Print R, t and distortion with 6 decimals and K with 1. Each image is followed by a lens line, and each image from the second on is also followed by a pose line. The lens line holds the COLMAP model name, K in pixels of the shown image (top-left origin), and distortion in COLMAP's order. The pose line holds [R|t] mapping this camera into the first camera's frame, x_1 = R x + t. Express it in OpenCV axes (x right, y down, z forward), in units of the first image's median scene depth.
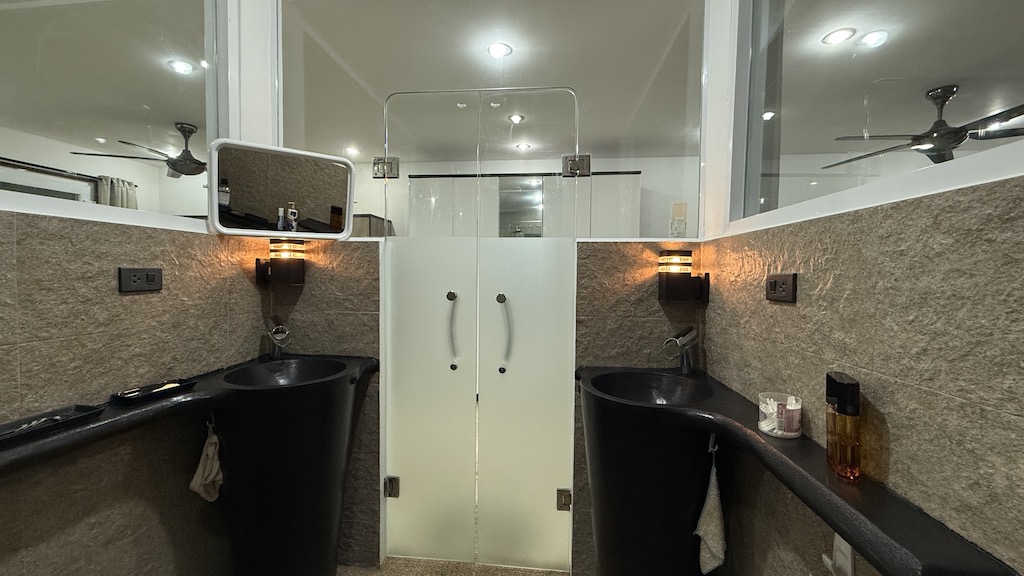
lens RADIAL K [[410.4, 0, 510.1], [0, 410.4, 287.0], [0, 0, 1]] dist [-0.000665, -0.000041]
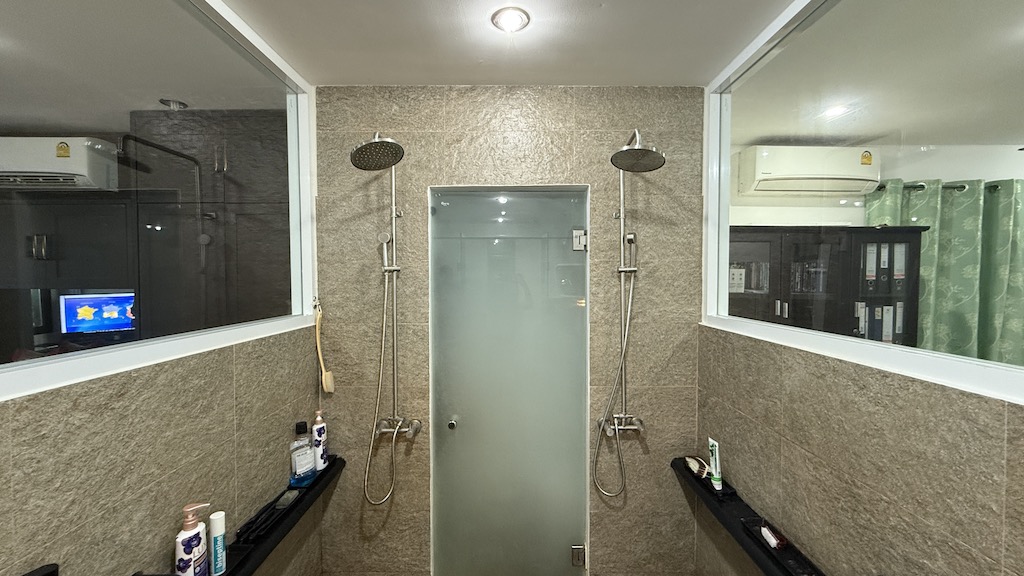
lens RADIAL K [[410.4, 0, 510.1], [0, 410.4, 287.0], [0, 0, 1]] dist [-0.000665, -0.000041]
pose [[-0.995343, -0.004679, -0.096278, -0.266595], [-0.010649, 0.998045, 0.061584, -0.643129], [0.095802, 0.062323, -0.993447, 2.450507]]
